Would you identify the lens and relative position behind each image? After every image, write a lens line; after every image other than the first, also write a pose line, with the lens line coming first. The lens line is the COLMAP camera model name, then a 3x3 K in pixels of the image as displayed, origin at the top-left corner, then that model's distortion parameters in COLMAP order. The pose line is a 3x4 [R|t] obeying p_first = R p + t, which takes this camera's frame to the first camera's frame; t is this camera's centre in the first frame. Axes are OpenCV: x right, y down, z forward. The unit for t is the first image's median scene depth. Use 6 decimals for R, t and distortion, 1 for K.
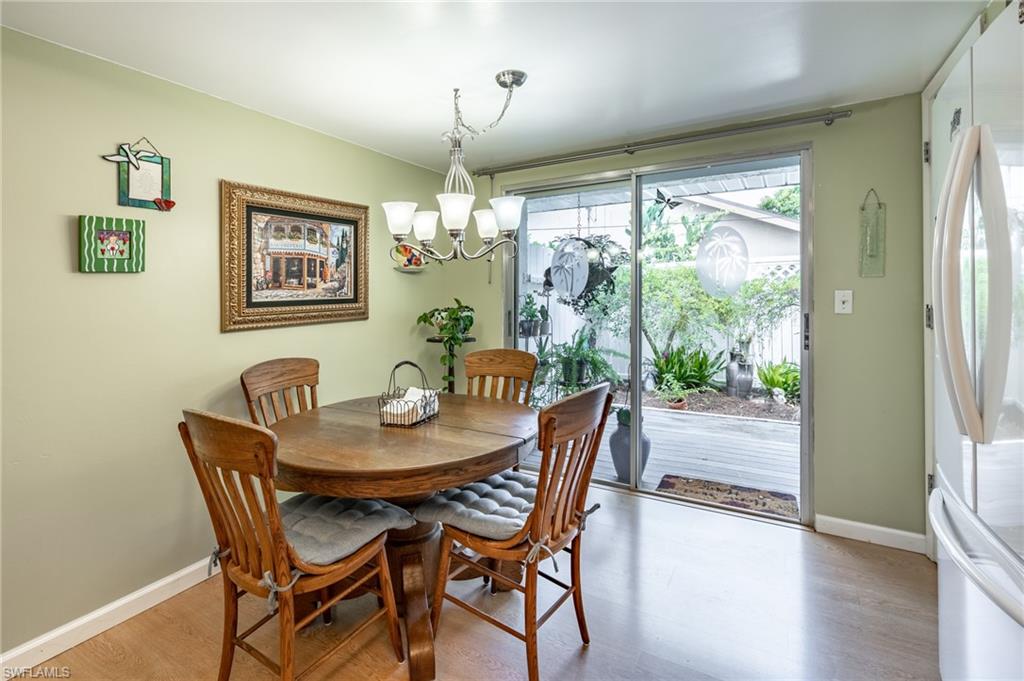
lens RADIAL K [[483.4, 0, 485.9], [0, 483.4, 291.6], [0, 0, 1]] dist [0.000193, 0.000163]
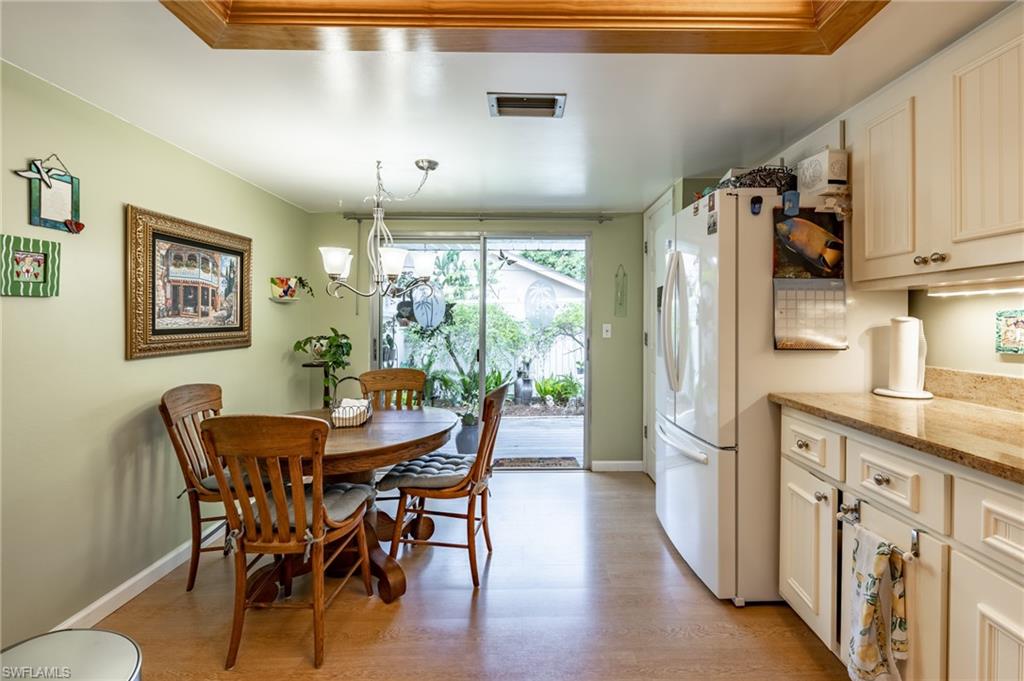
lens RADIAL K [[463.9, 0, 538.3], [0, 463.9, 323.4], [0, 0, 1]] dist [-0.000027, 0.000037]
pose [[0.843500, 0.010999, 0.537016, -0.306278], [-0.010876, 0.999935, -0.003398, 0.003713], [-0.537018, -0.002975, 0.843565, -0.213633]]
